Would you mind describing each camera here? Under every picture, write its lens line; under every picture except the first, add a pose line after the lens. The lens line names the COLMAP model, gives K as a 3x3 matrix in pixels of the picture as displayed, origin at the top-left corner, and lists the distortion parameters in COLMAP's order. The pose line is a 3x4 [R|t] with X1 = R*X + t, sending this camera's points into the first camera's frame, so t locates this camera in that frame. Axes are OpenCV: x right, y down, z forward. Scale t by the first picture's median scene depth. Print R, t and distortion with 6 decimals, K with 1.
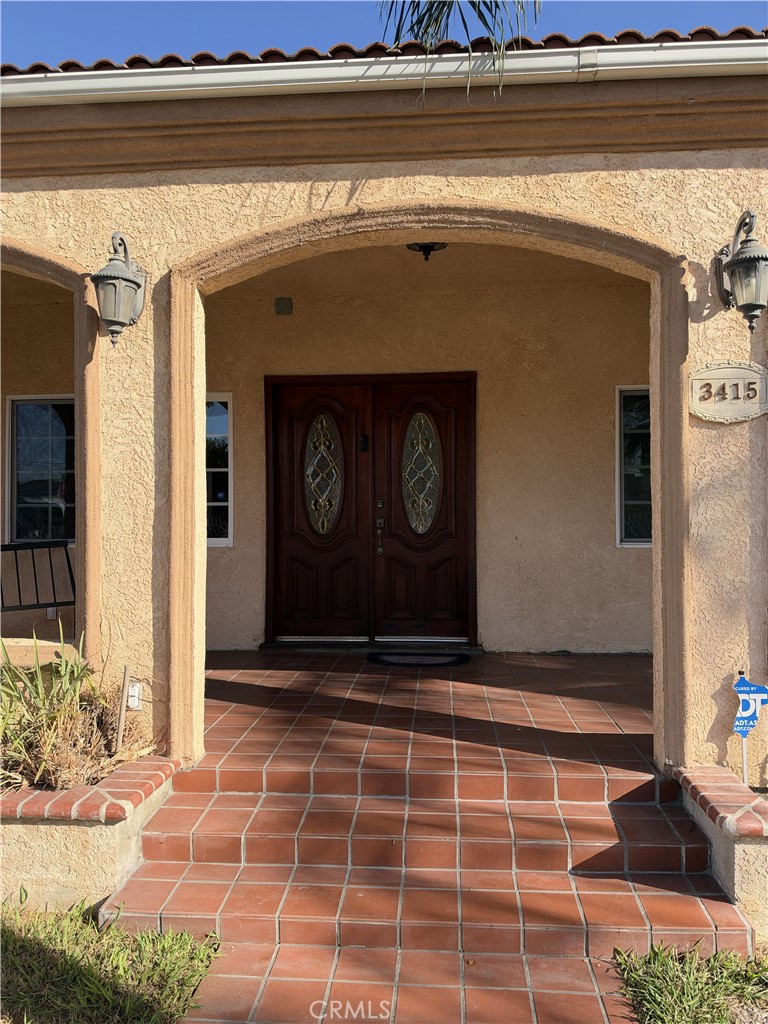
lens RADIAL K [[735.7, 0, 383.8], [0, 735.7, 515.2], [0, 0, 1]] dist [0.161836, -0.321296]
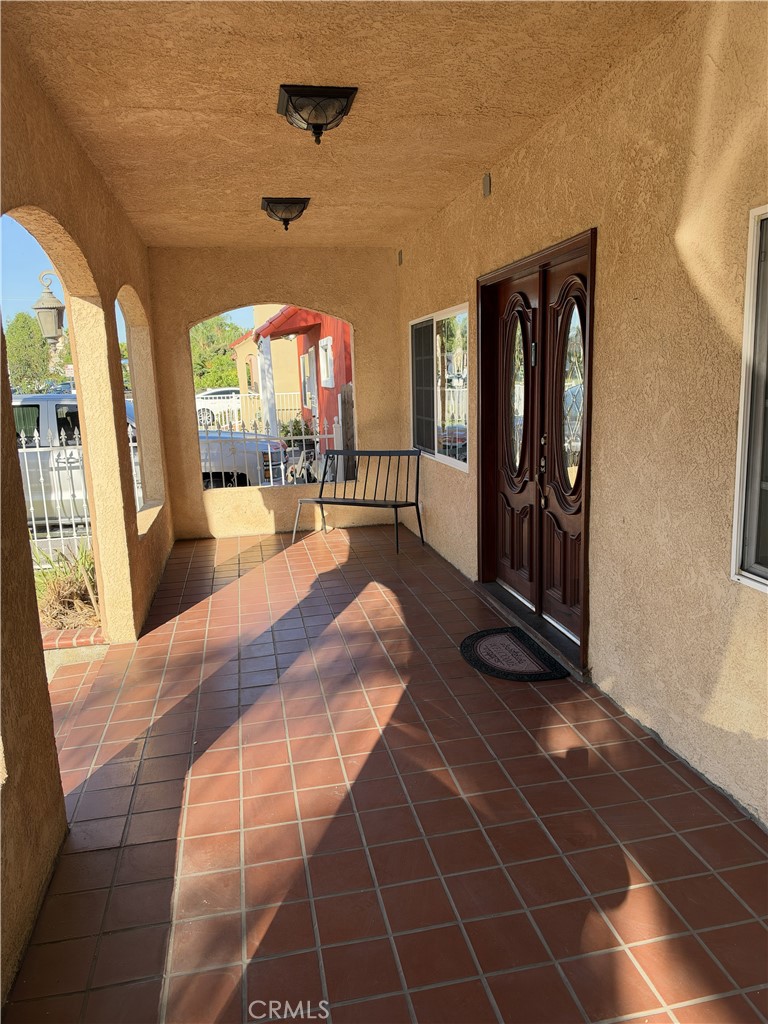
lens RADIAL K [[735.7, 0, 383.8], [0, 735.7, 515.2], [0, 0, 1]] dist [0.161836, -0.321296]
pose [[0.282052, 0.174524, -0.943392, 0.682340], [0.037017, 0.980603, 0.192475, -0.092797], [0.958685, -0.089210, 0.270121, 0.666343]]
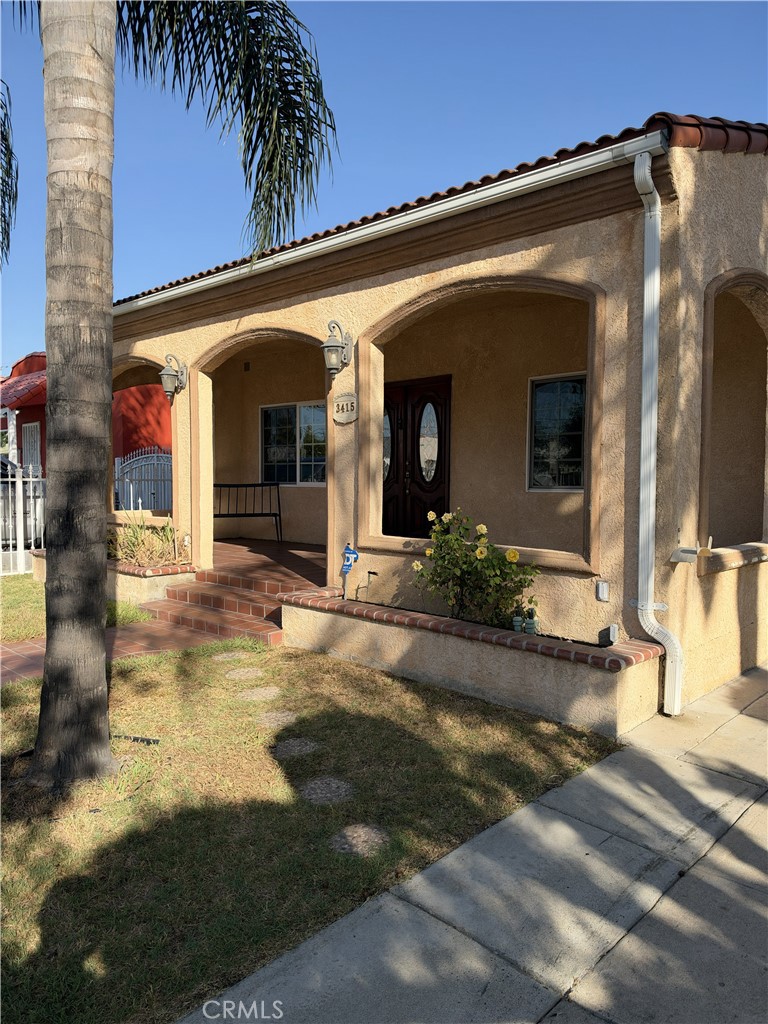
lens RADIAL K [[735.7, 0, 383.8], [0, 735.7, 515.2], [0, 0, 1]] dist [0.161836, -0.321296]
pose [[0.775888, 0.041314, -0.629517, 0.995732], [-0.004802, 0.998211, 0.059593, 0.004561], [0.630853, -0.043214, 0.774698, -0.279835]]
